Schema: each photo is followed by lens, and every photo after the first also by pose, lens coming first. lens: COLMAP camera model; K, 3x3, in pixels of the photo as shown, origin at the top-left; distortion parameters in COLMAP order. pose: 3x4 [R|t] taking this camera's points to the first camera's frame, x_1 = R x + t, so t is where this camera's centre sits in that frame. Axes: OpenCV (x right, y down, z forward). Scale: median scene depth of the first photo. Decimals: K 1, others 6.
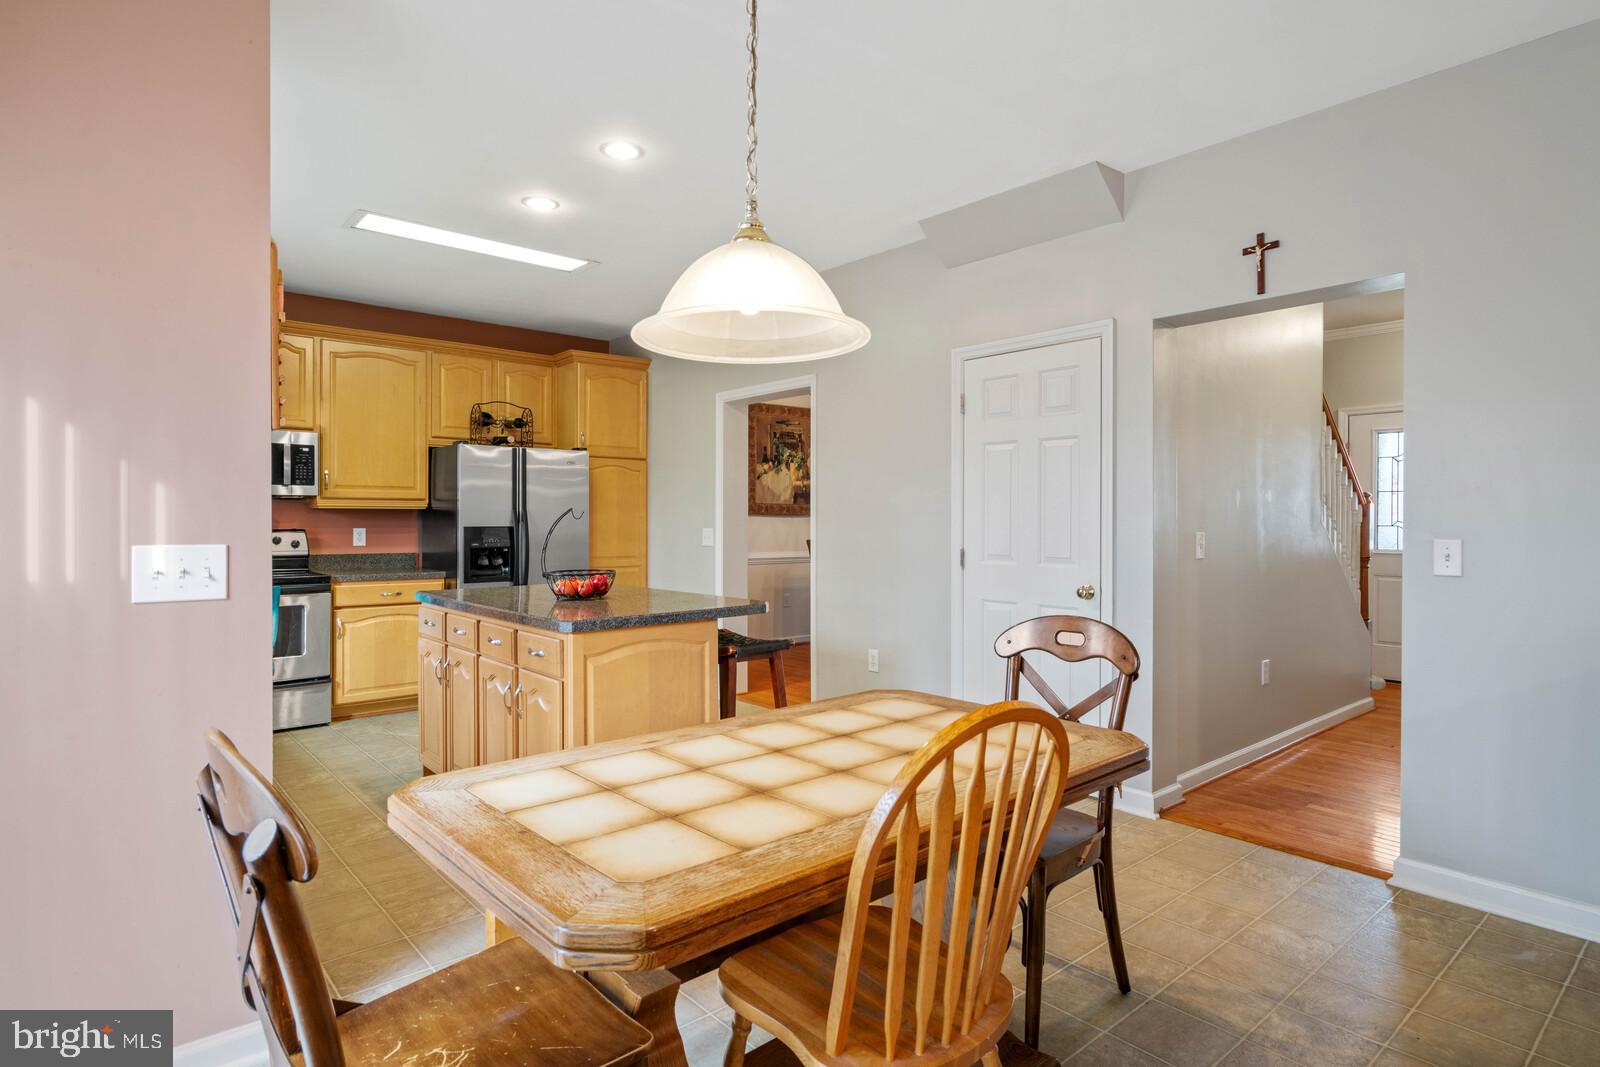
lens RADIAL K [[860.3, 0, 796.9], [0, 860.3, 527.5], [0, 0, 1]] dist [-0.002512, 0.000383]
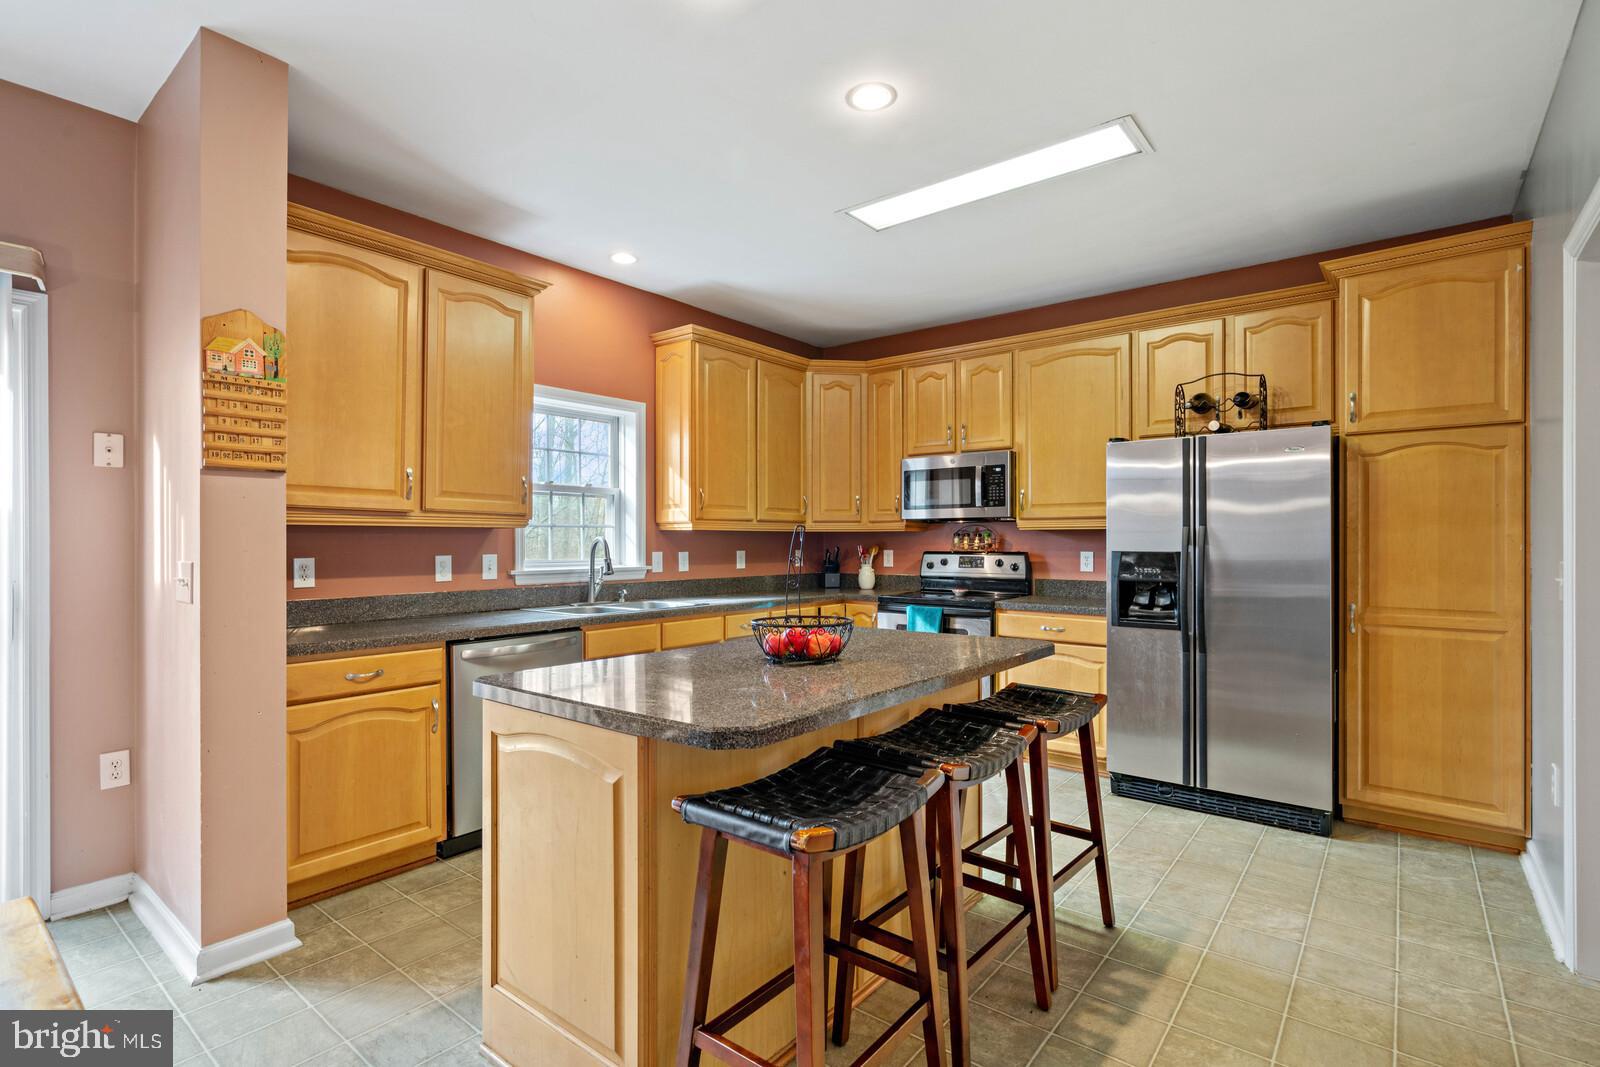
lens RADIAL K [[763.8, 0, 785.2], [0, 763.8, 543.0], [0, 0, 1]] dist [-0.001731, 0.001419]
pose [[0.178694, 0.000707, -0.983904, 0.218718], [-0.008400, 0.999964, -0.000808, -0.005136], [0.983869, 0.008409, 0.178694, 0.580390]]
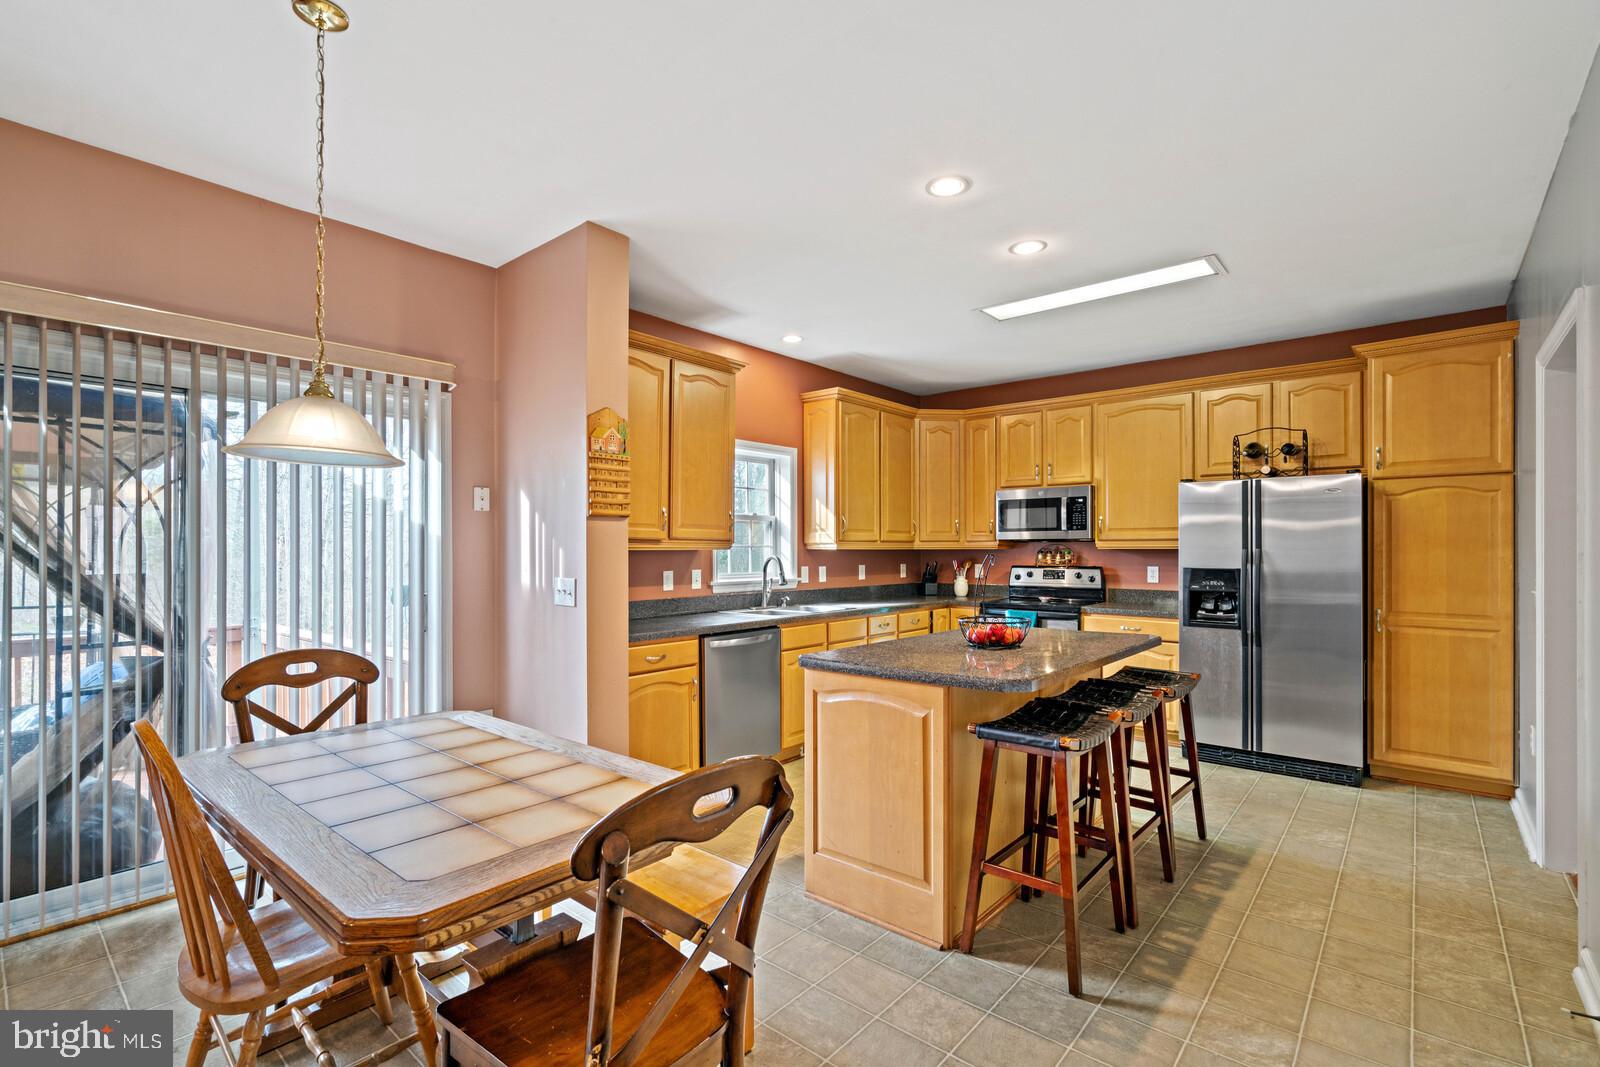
lens RADIAL K [[725.1, 0, 787.6], [0, 725.1, 550.4], [0, 0, 1]] dist [0.004132, -0.000556]
pose [[0.145018, 0.000125, -0.989429, 0.350214], [-0.008023, 0.999967, -0.001050, -0.015637], [0.989397, 0.008090, 0.145014, 0.427379]]
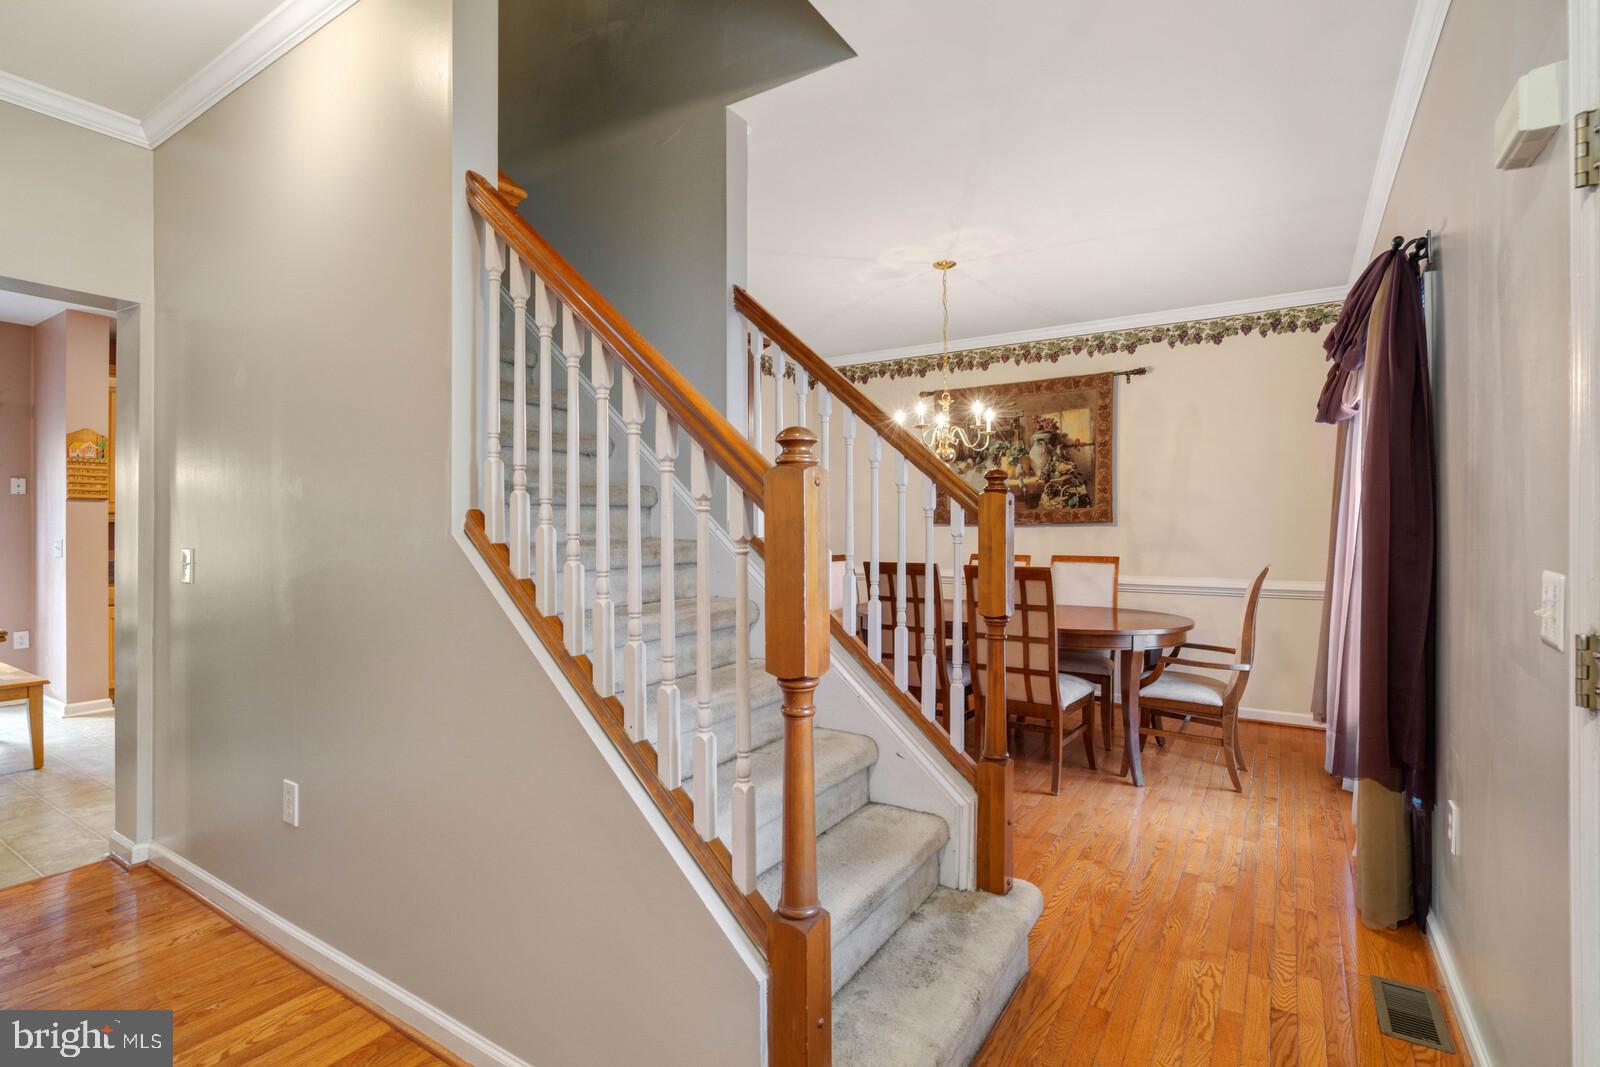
lens RADIAL K [[763.8, 0, 805.9], [0, 763.8, 526.1], [0, 0, 1]] dist [-0.001731, 0.001419]
pose [[0.288176, 0.003762, -0.957570, 0.913343], [-0.008405, 0.999964, 0.001399, -0.017102], [0.957541, 0.007646, 0.288197, 0.941060]]
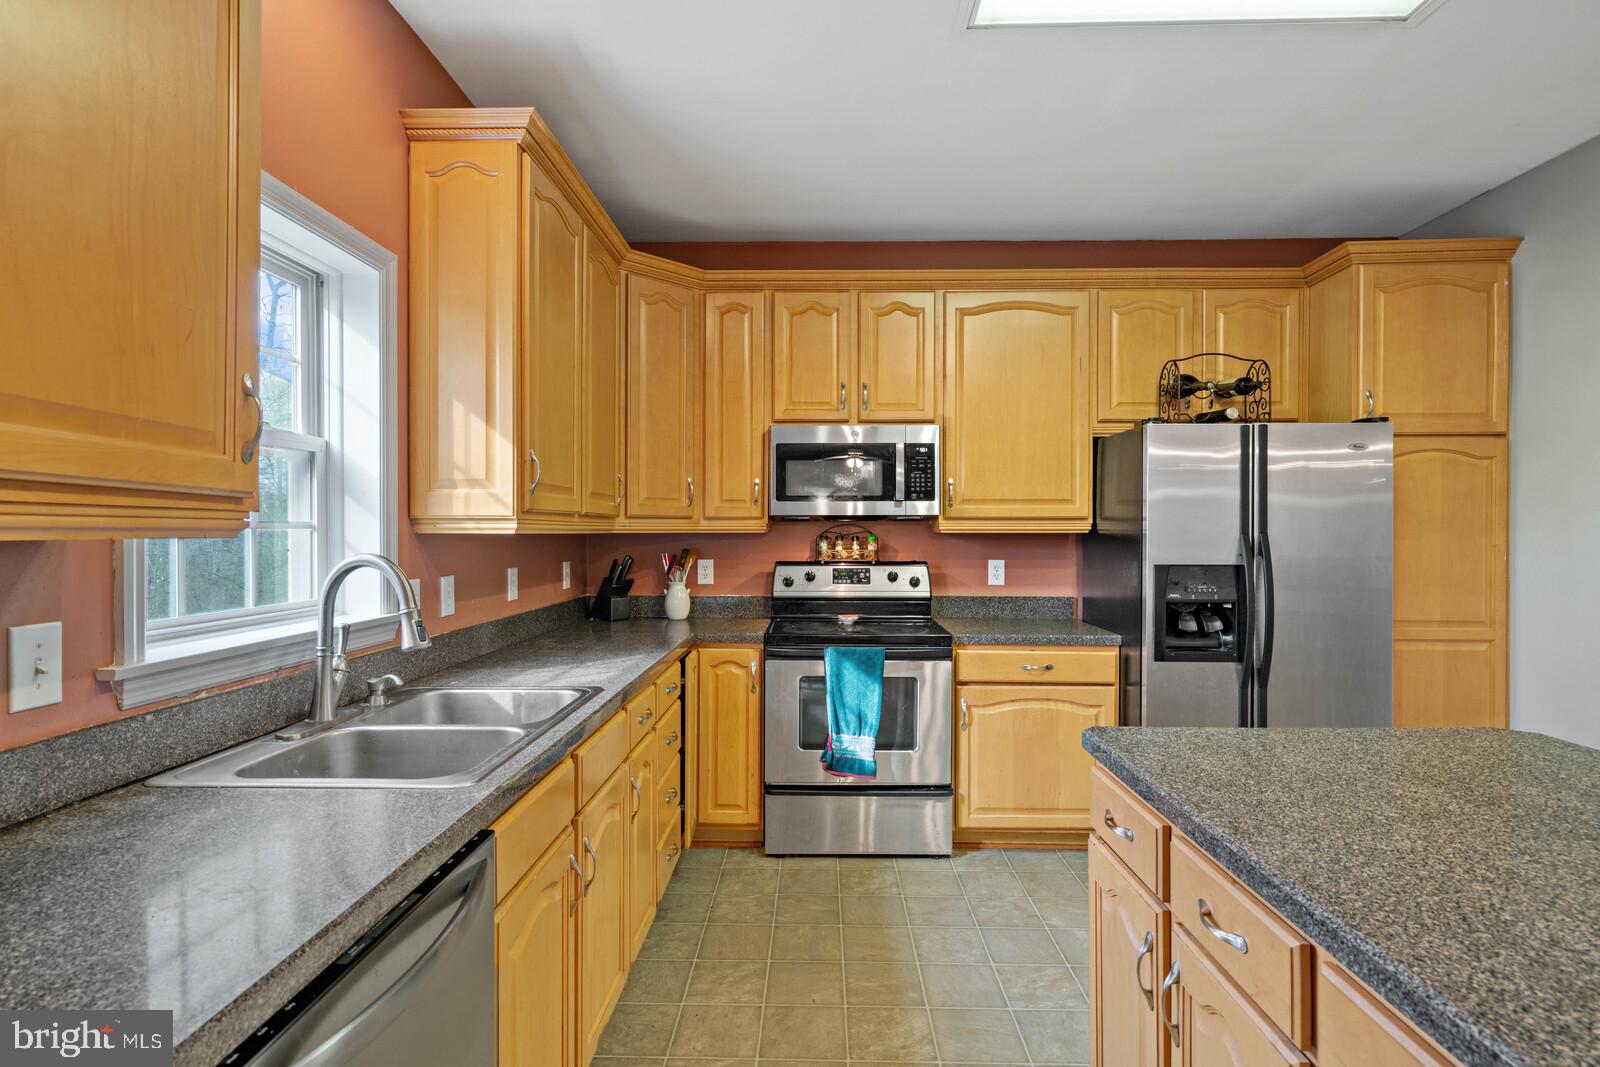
lens RADIAL K [[811.6, 0, 807.4], [0, 811.6, 528.6], [0, 0, 1]] dist [0.013183, 0.001304]
pose [[0.749050, -0.003621, -0.662504, -0.192001], [-0.005541, 0.999916, -0.011730, -0.017092], [0.662491, 0.012457, 0.748966, 0.416863]]
